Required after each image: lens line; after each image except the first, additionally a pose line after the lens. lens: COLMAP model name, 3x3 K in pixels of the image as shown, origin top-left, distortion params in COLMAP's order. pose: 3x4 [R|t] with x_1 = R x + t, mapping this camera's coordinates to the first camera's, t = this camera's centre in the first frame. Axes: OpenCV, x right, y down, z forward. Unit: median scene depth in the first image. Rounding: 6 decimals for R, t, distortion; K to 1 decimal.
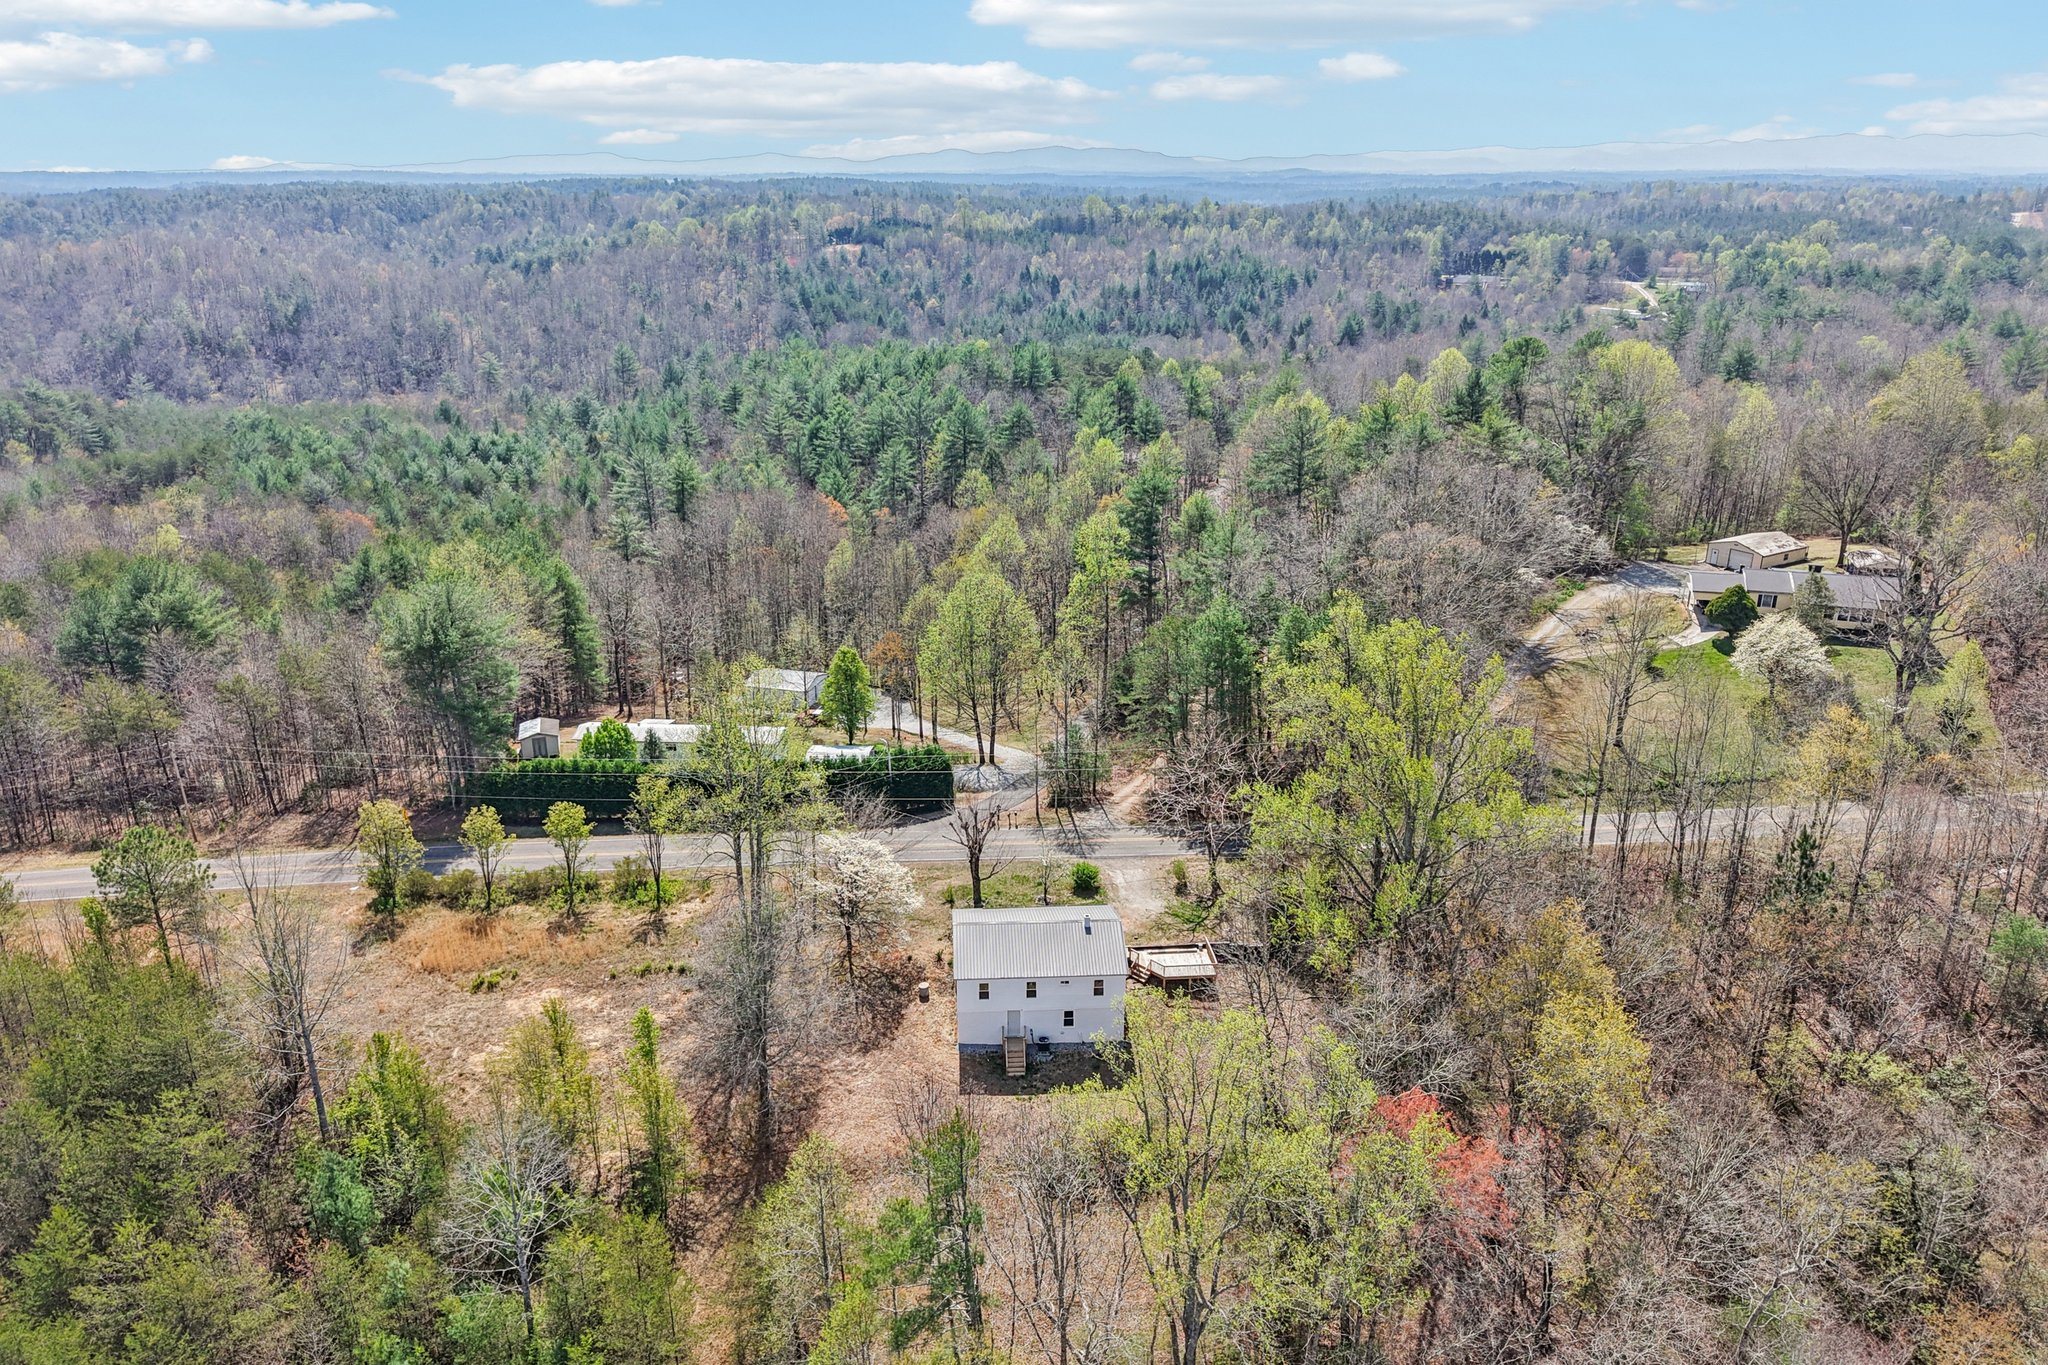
lens RADIAL K [[1365.7, 0, 1024.0], [0, 1365.7, 682.5], [0, 0, 1]] dist [-0.005135, -0.006285]
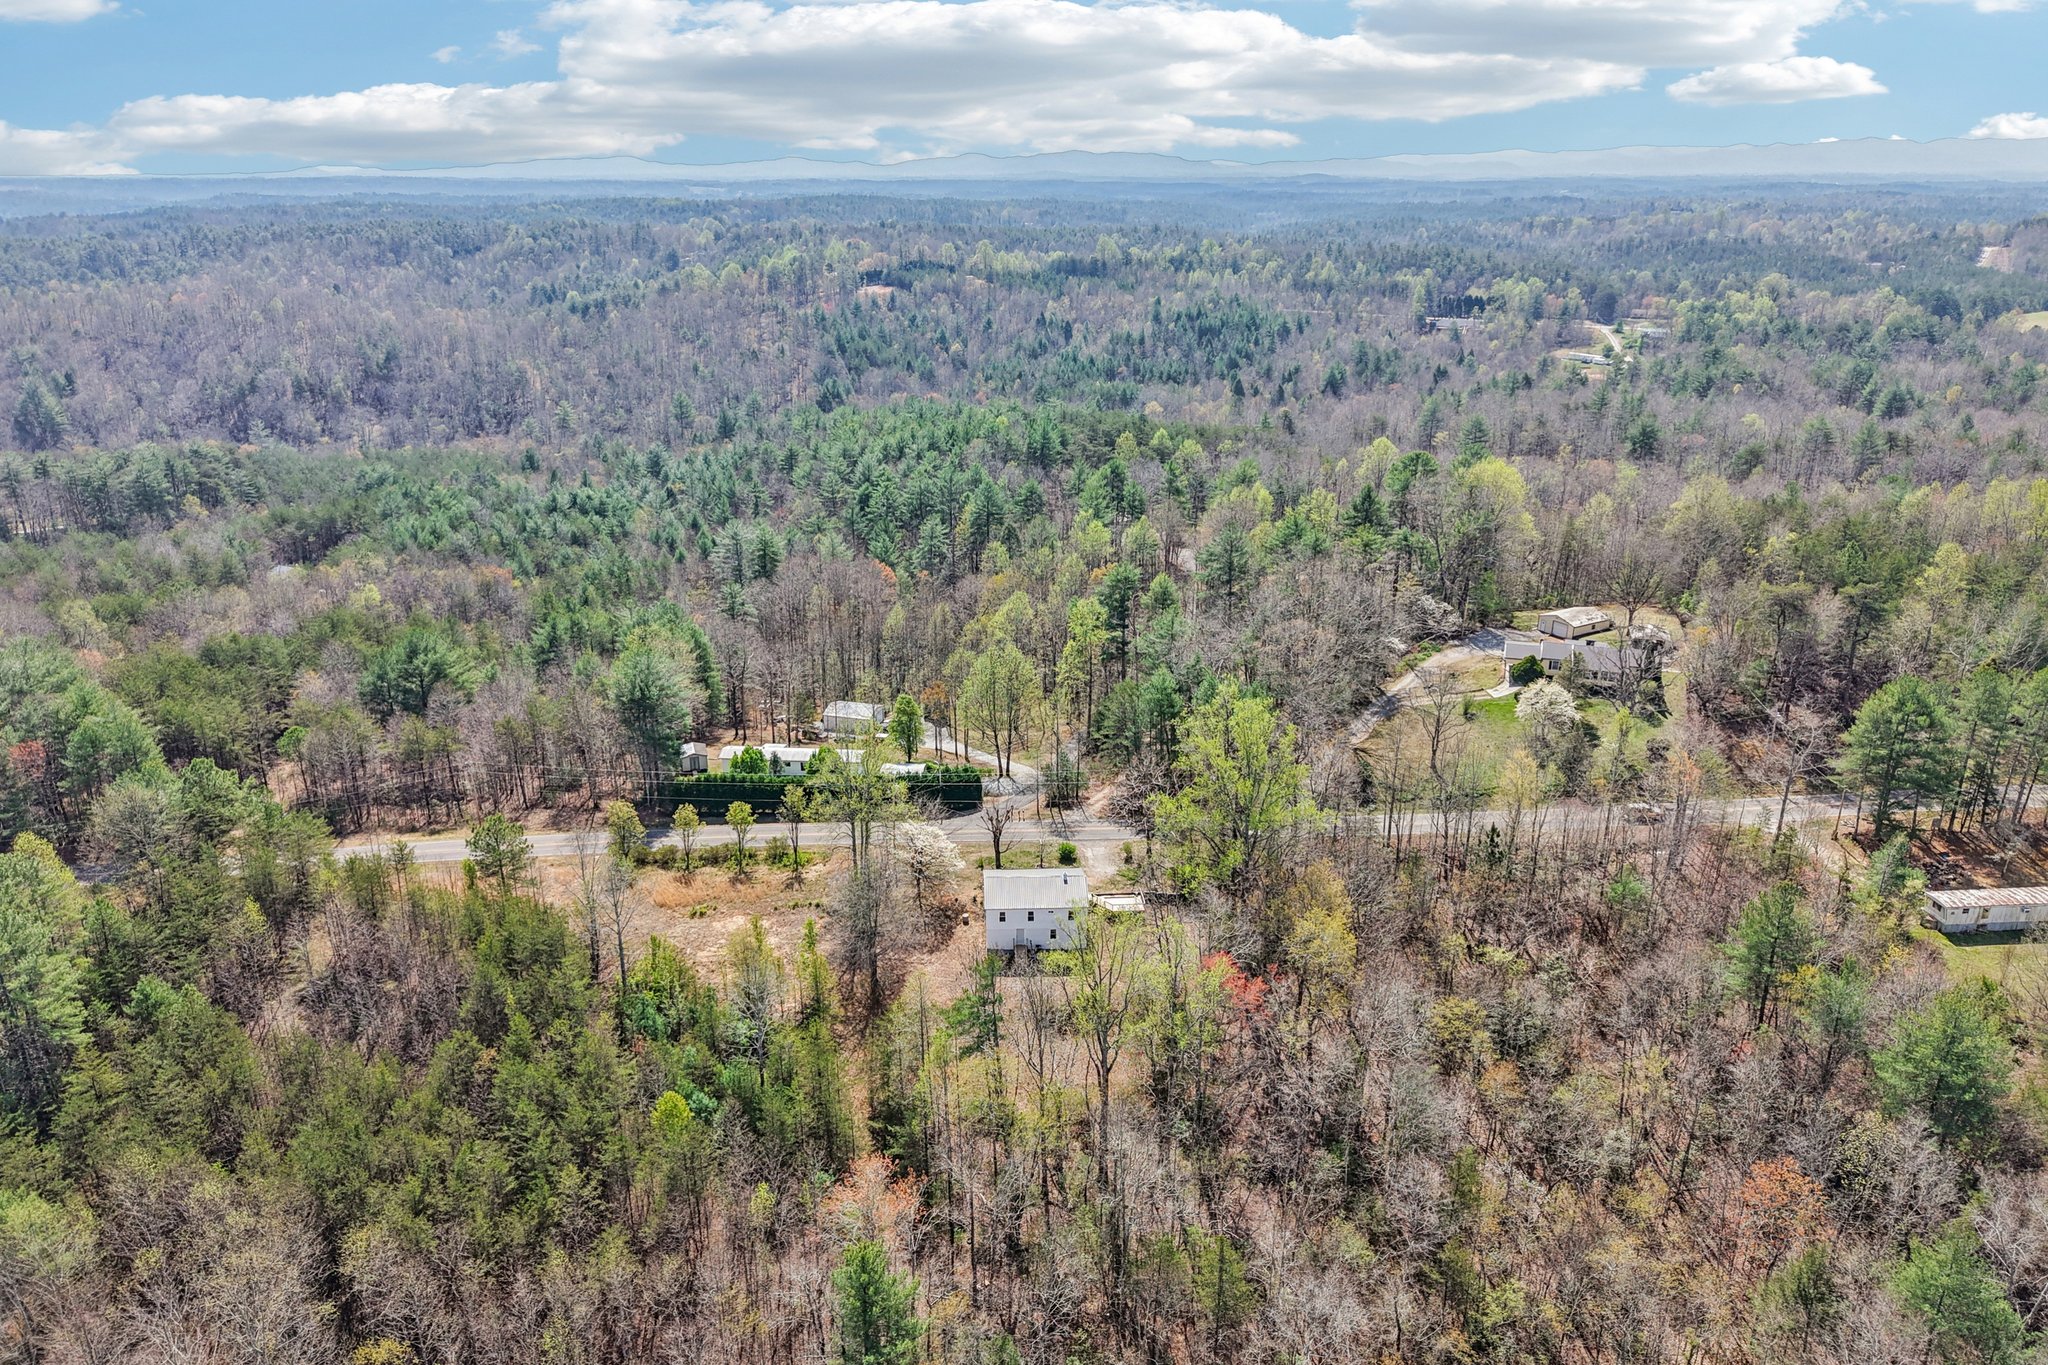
lens RADIAL K [[1349.0, 0, 1024.0], [0, 1349.0, 682.5], [0, 0, 1]] dist [0.038936, -0.080642]
pose [[0.999911, 0.005417, -0.012201, 0.008548], [-0.005433, 0.999984, -0.001267, -0.032080], [0.012194, 0.001333, 0.999925, -0.356455]]
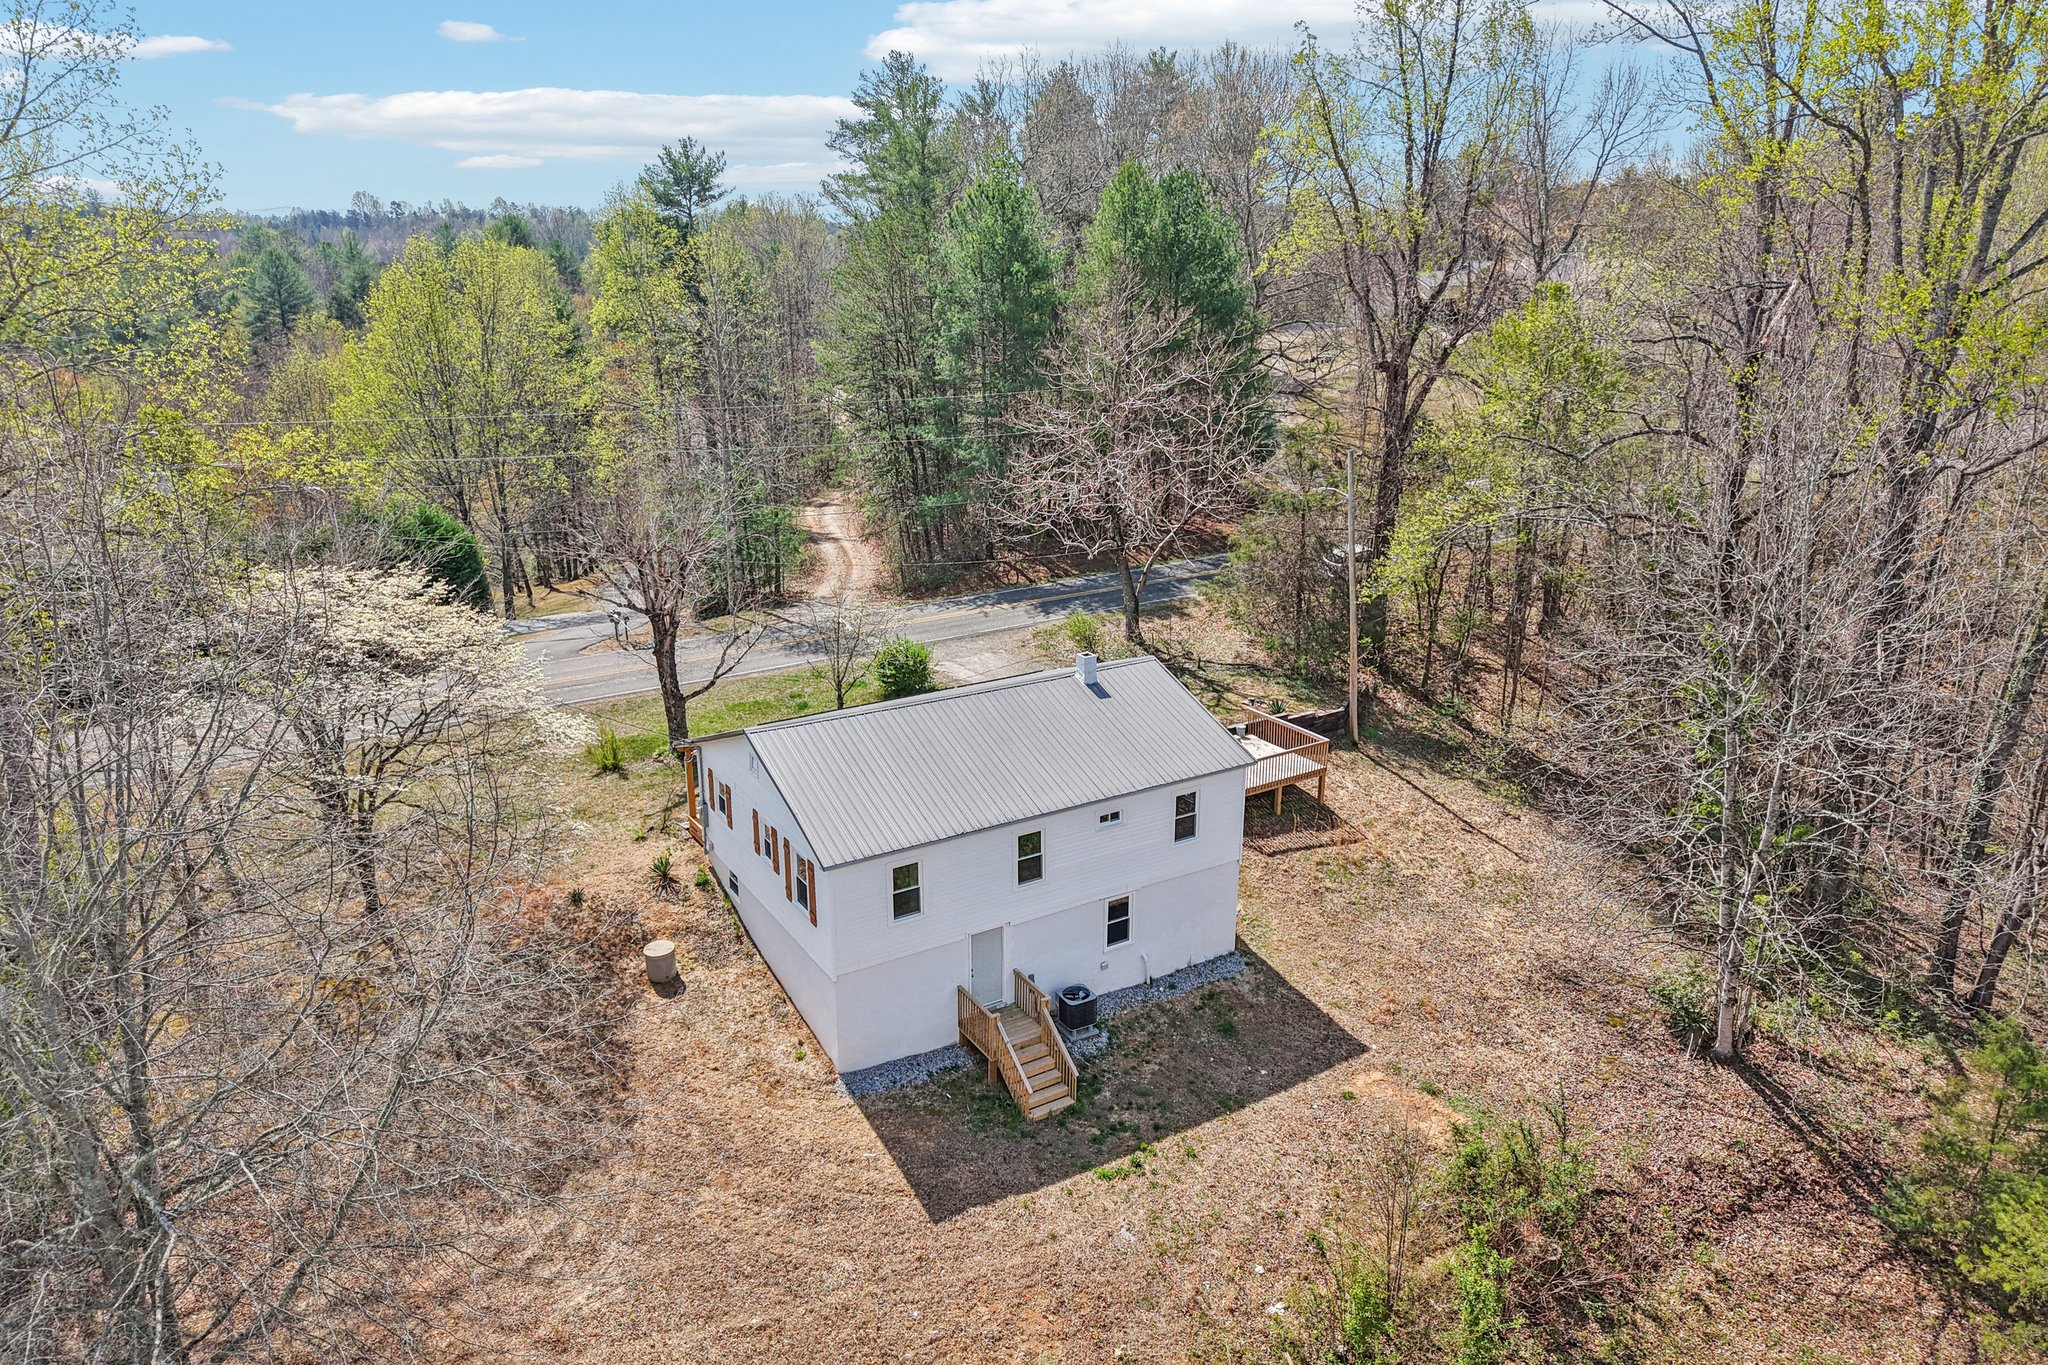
lens RADIAL K [[1365.7, 0, 1024.0], [0, 1365.7, 682.5], [0, 0, 1]] dist [-0.005135, -0.006285]
pose [[0.880933, -0.144249, 0.450721, -0.077792], [0.161838, 0.986817, -0.000490, 0.098646], [-0.444708, 0.073375, 0.892665, 0.375224]]
